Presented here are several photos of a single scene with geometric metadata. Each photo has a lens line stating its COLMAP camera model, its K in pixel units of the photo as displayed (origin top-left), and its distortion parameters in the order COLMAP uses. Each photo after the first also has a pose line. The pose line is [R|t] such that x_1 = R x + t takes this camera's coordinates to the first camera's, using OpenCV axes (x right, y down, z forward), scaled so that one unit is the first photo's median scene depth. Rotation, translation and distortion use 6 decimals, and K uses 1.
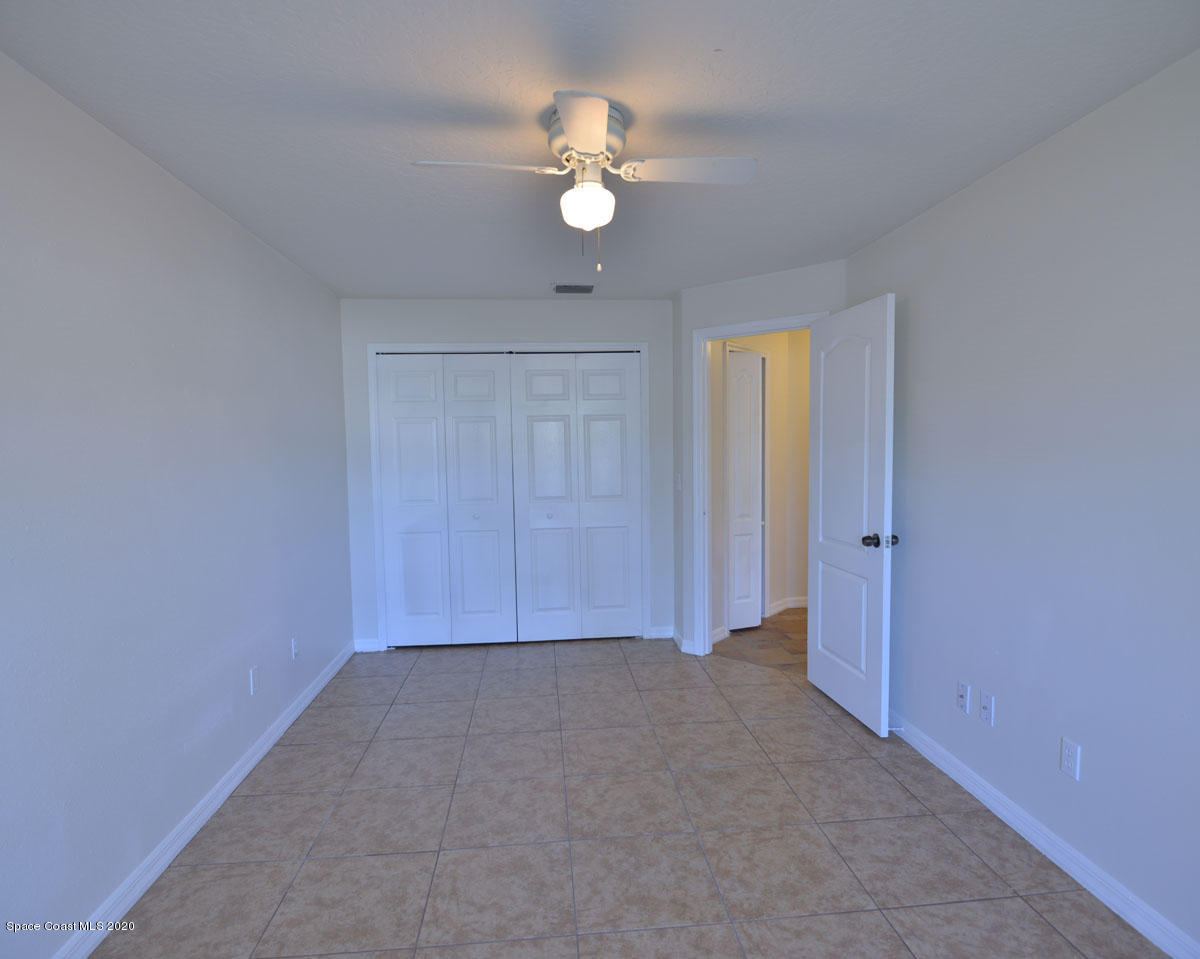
lens RADIAL K [[663.2, 0, 597.8], [0, 663.2, 482.3], [0, 0, 1]] dist [-0.003015, -0.010981]
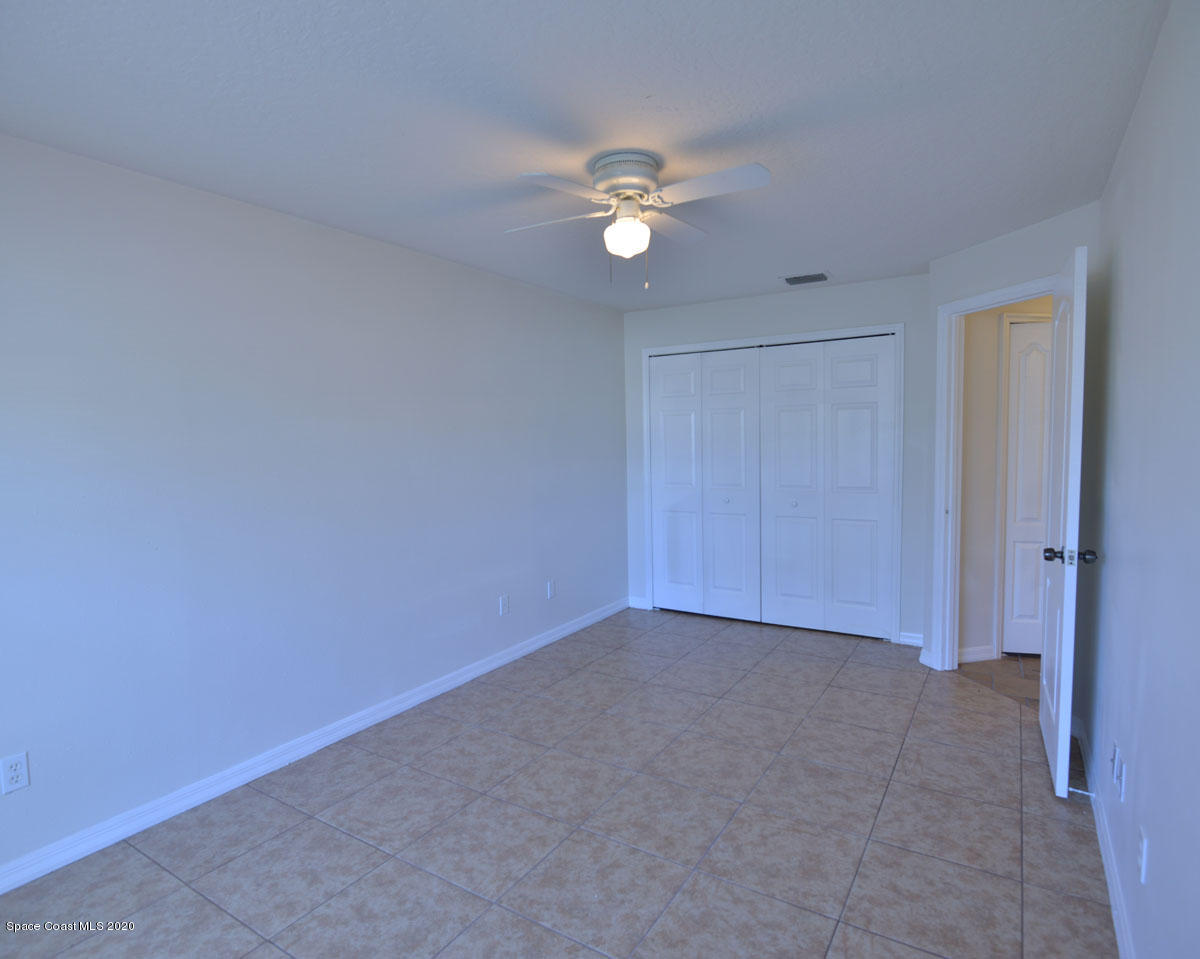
lens RADIAL K [[663.2, 0, 597.8], [0, 663.2, 482.3], [0, 0, 1]] dist [-0.003015, -0.010981]
pose [[0.793801, 0.043925, -0.606590, 0.473462], [-0.031425, 0.999018, 0.031218, -0.008562], [0.607365, -0.005719, 0.794402, 0.015001]]
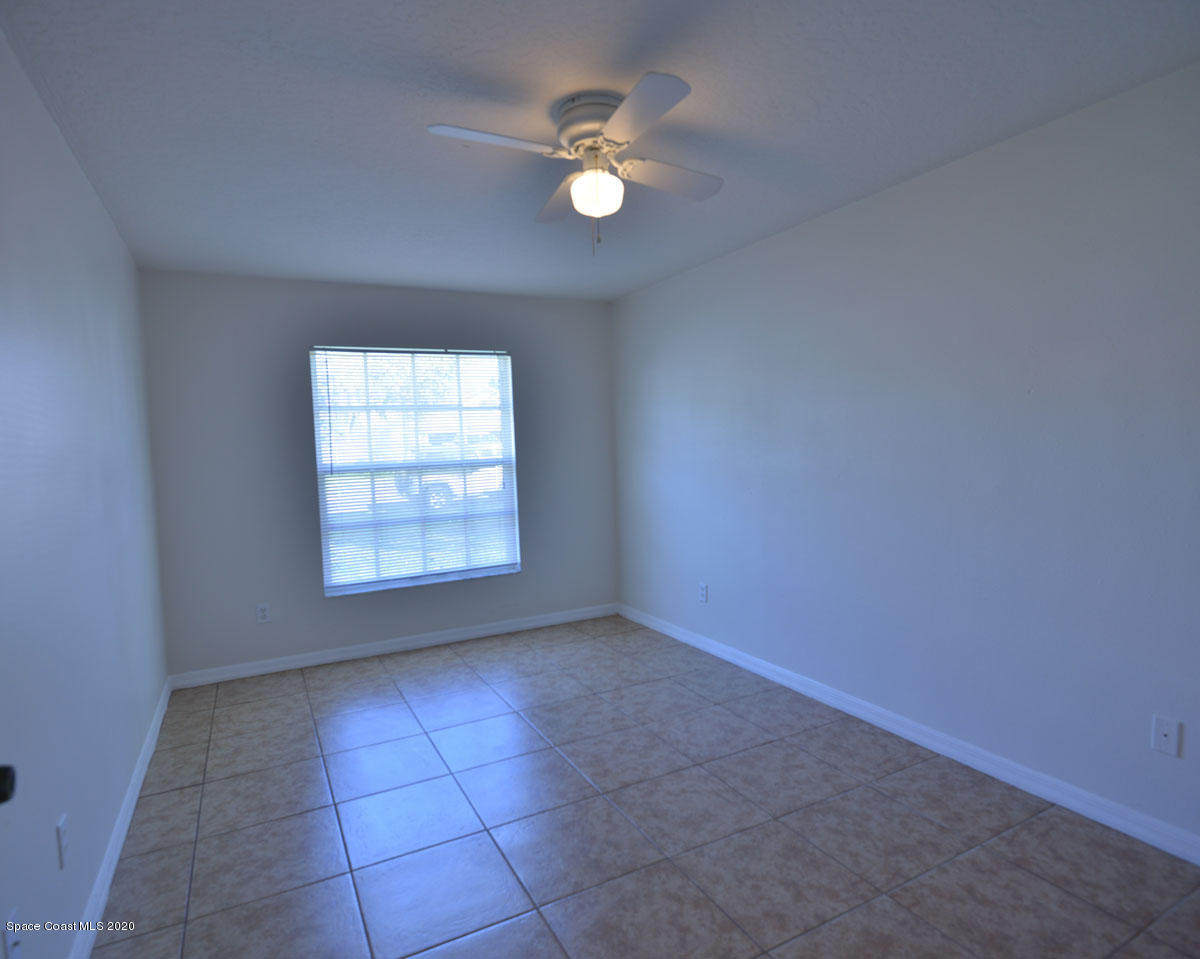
lens RADIAL K [[663.2, 0, 597.8], [0, 663.2, 482.3], [0, 0, 1]] dist [-0.003015, -0.010981]
pose [[-0.920264, 0.068098, -0.385328, 0.287620], [0.019644, 0.991539, 0.128317, -0.069918], [0.390806, 0.110516, -0.913815, 1.382527]]
